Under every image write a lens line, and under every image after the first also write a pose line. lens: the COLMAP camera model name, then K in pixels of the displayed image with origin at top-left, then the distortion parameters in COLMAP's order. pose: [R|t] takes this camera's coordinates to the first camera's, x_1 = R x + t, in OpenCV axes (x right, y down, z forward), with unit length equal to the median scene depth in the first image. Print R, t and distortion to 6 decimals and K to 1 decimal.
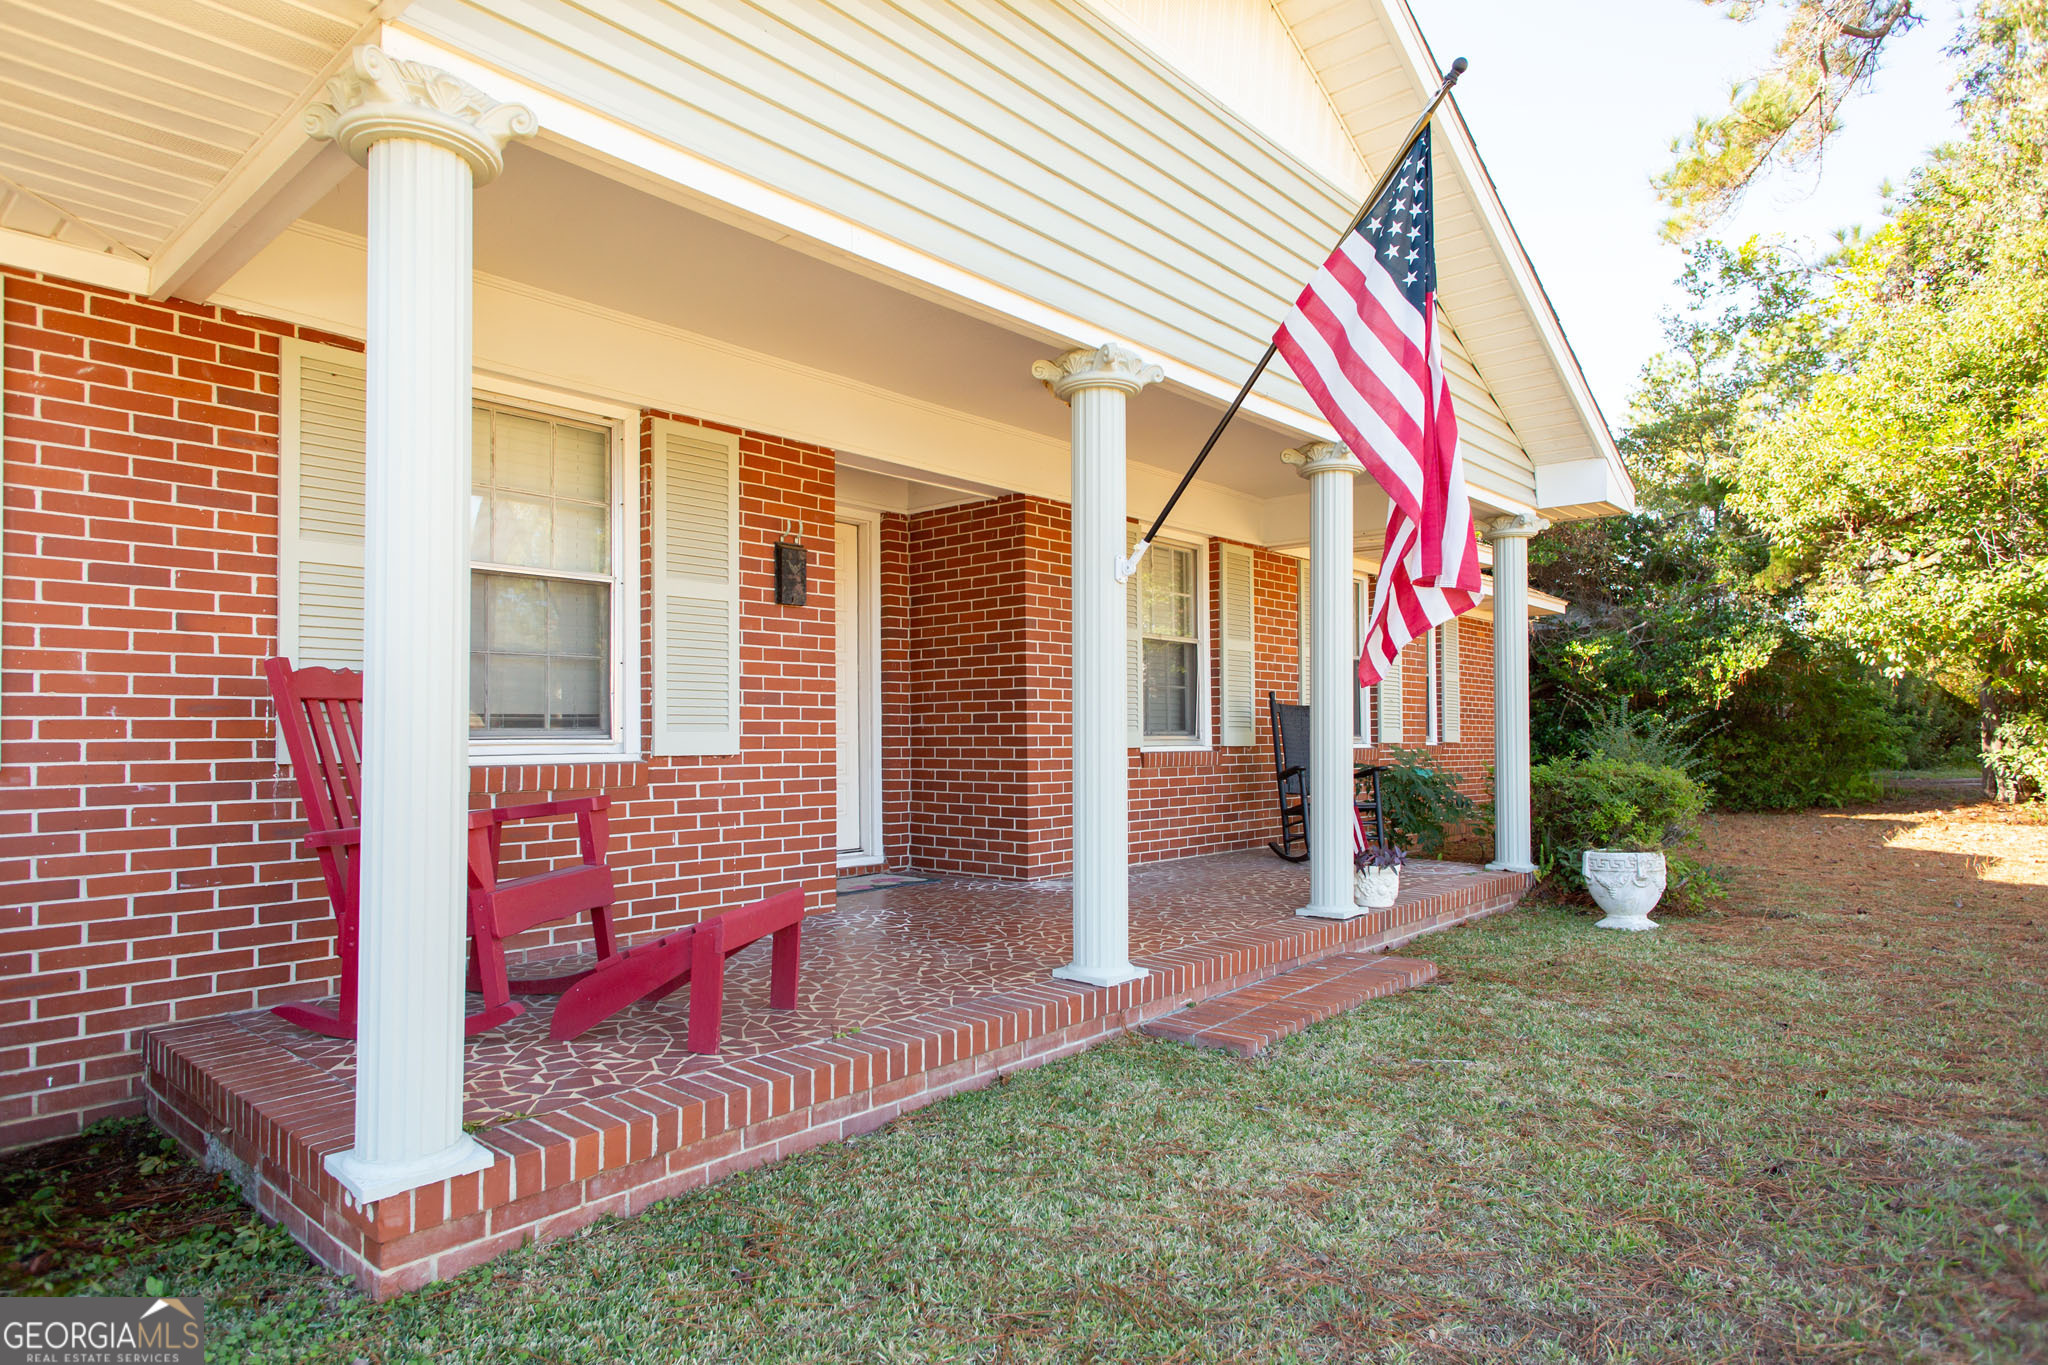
lens RADIAL K [[1162.9, 0, 1027.2], [0, 1162.9, 706.4], [0, 0, 1]] dist [0.017847, 0.000028]
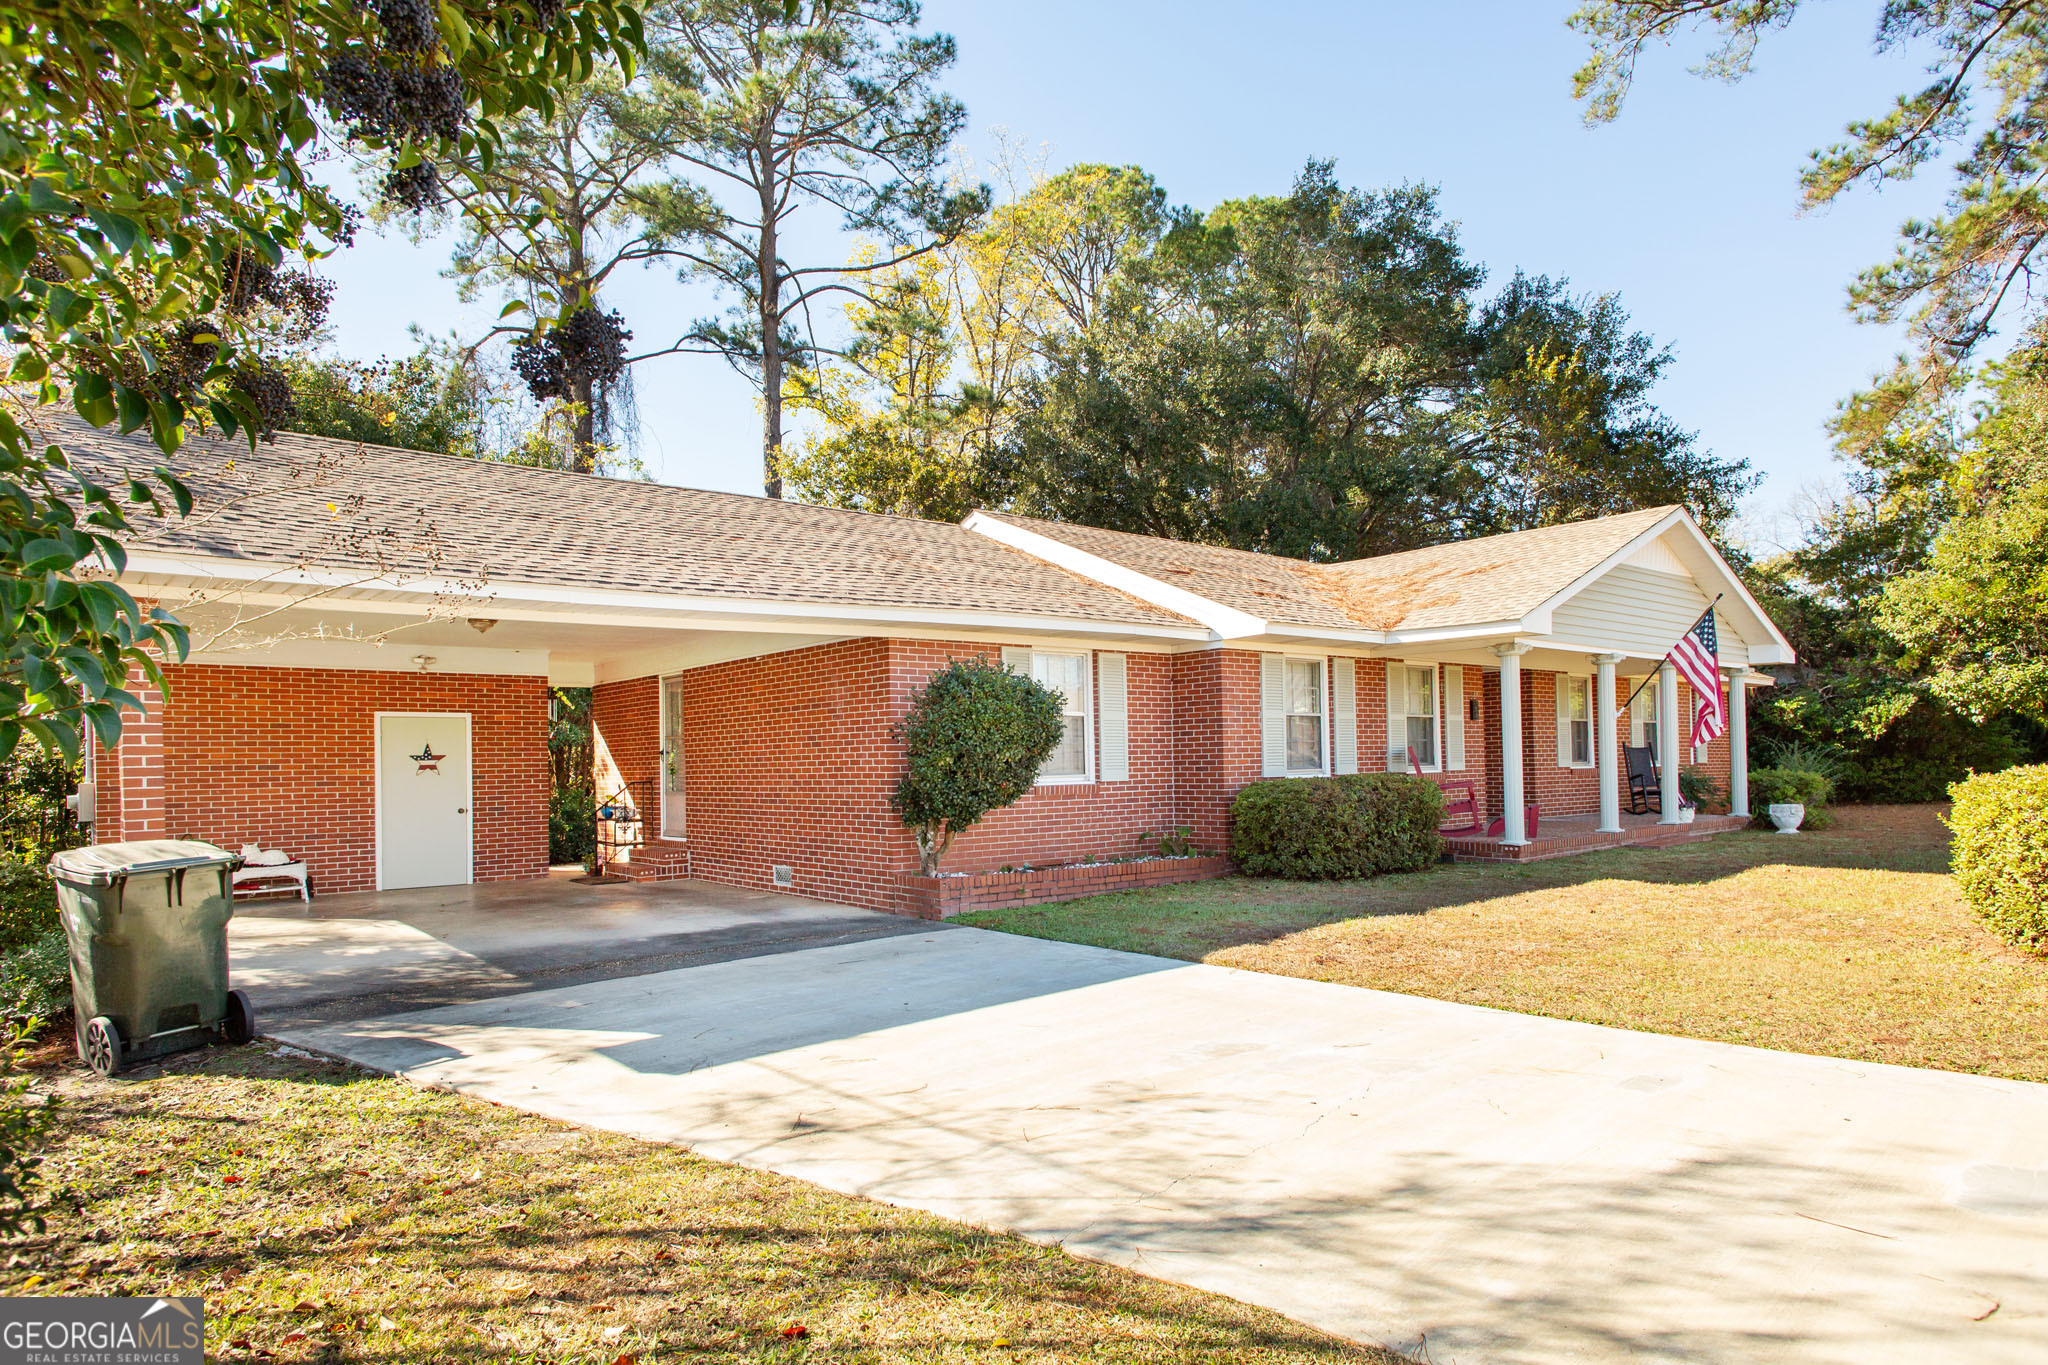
lens RADIAL K [[1174.5, 0, 1024.6], [0, 1174.5, 741.4], [0, 0, 1]] dist [0.018155, 0.000891]
pose [[0.988315, -0.017608, -0.151408, -0.732204], [0.018587, 0.999814, 0.005053, -0.057588], [0.151291, -0.007808, 0.988458, -1.784363]]
